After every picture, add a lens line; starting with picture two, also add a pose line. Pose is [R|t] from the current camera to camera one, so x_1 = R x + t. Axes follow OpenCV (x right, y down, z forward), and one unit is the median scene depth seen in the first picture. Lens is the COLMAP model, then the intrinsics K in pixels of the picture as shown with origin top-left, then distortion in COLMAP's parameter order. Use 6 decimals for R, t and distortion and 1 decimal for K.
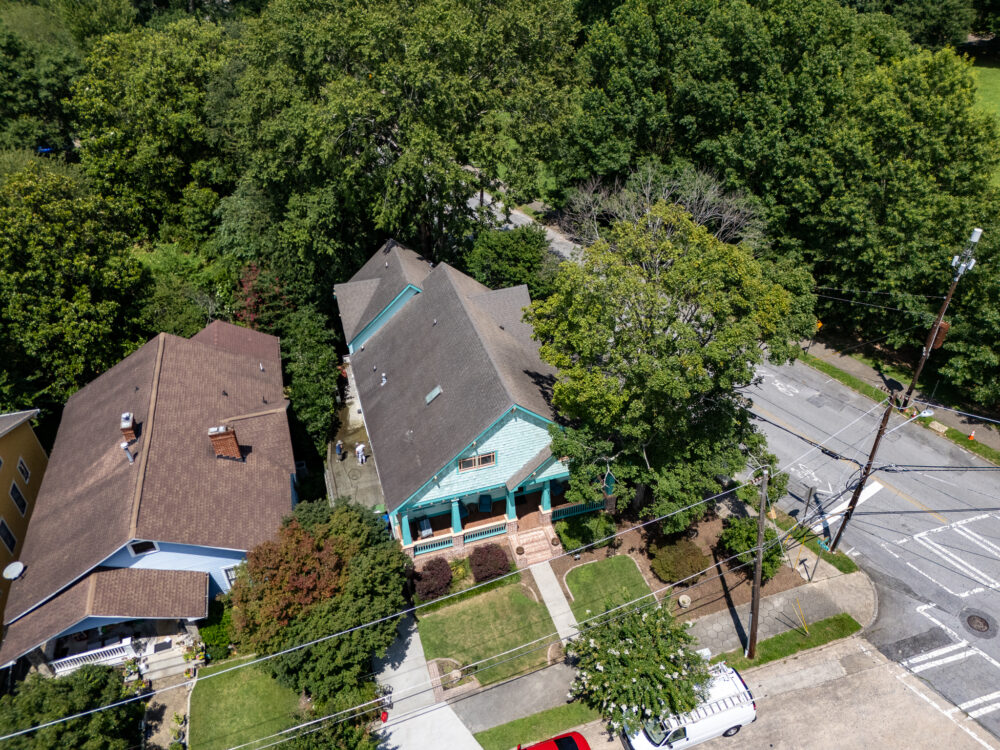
lens RADIAL K [[740.5, 0, 502.1], [0, 740.5, 374.5], [0, 0, 1]] dist [0.040206, -0.026976]
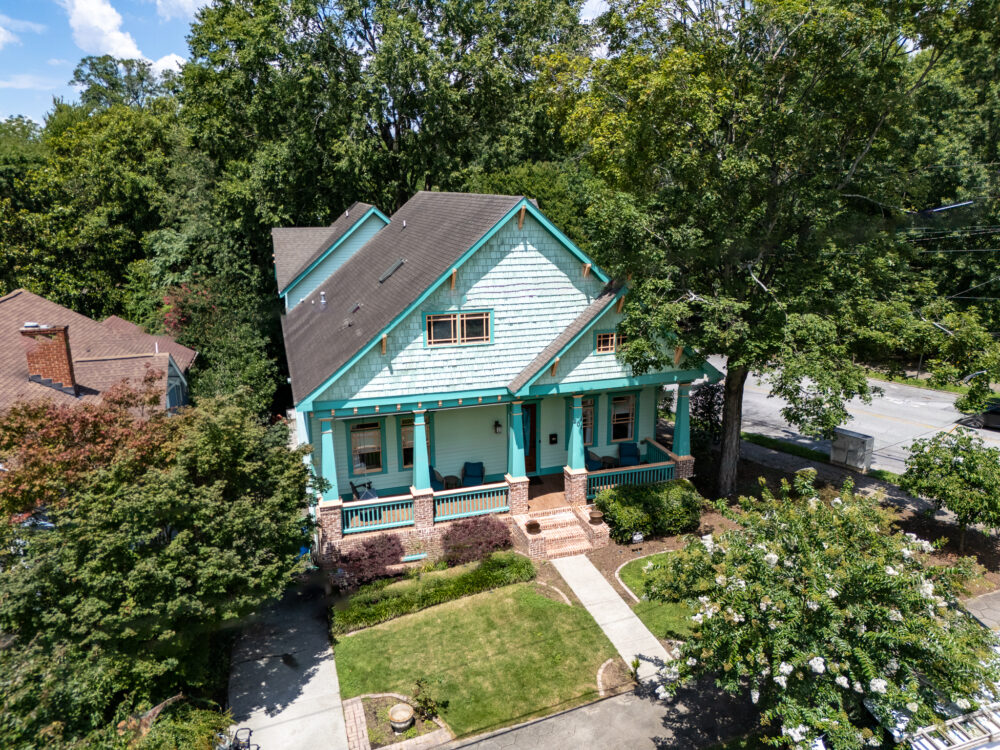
lens RADIAL K [[740.5, 0, 502.5], [0, 740.5, 369.6], [0, 0, 1]] dist [0.040206, -0.026976]
pose [[0.999994, 0.001002, 0.003377, -0.001339], [0.000407, 0.919377, -0.393378, 0.355122], [-0.003499, 0.393377, 0.919371, 0.450723]]
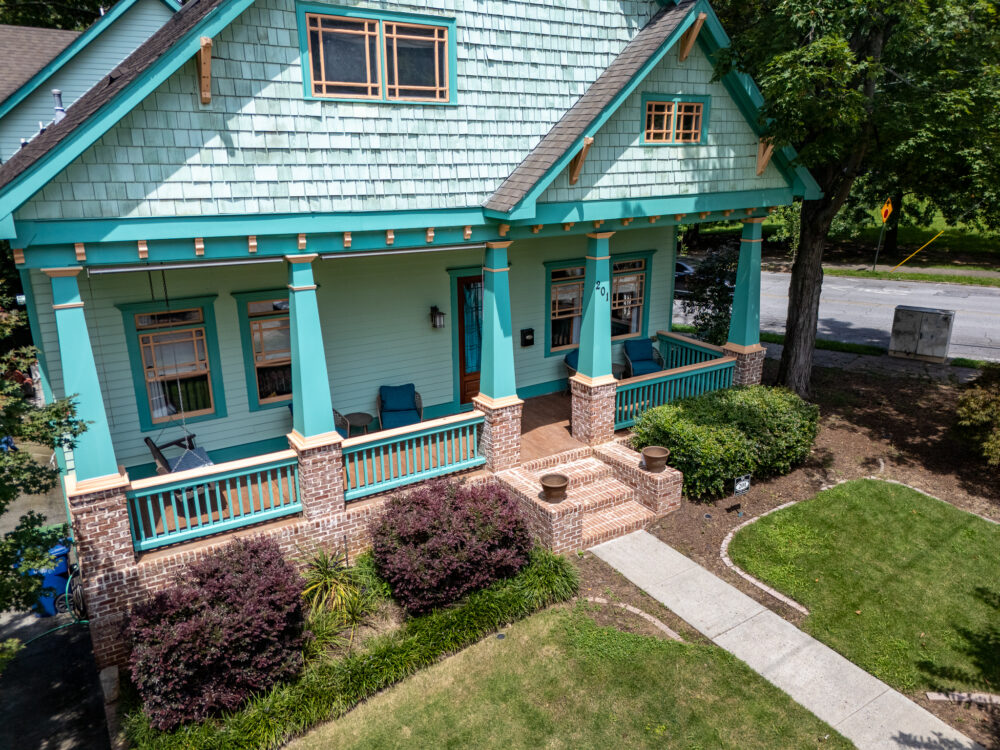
lens RADIAL K [[740.5, 0, 505.7], [0, 740.5, 381.1], [0, 0, 1]] dist [0.040206, -0.026976]
pose [[0.965190, -0.071881, 0.251479, -0.061571], [0.154378, 0.932710, -0.325913, 0.293903], [-0.211130, 0.353391, 0.911339, 0.751142]]
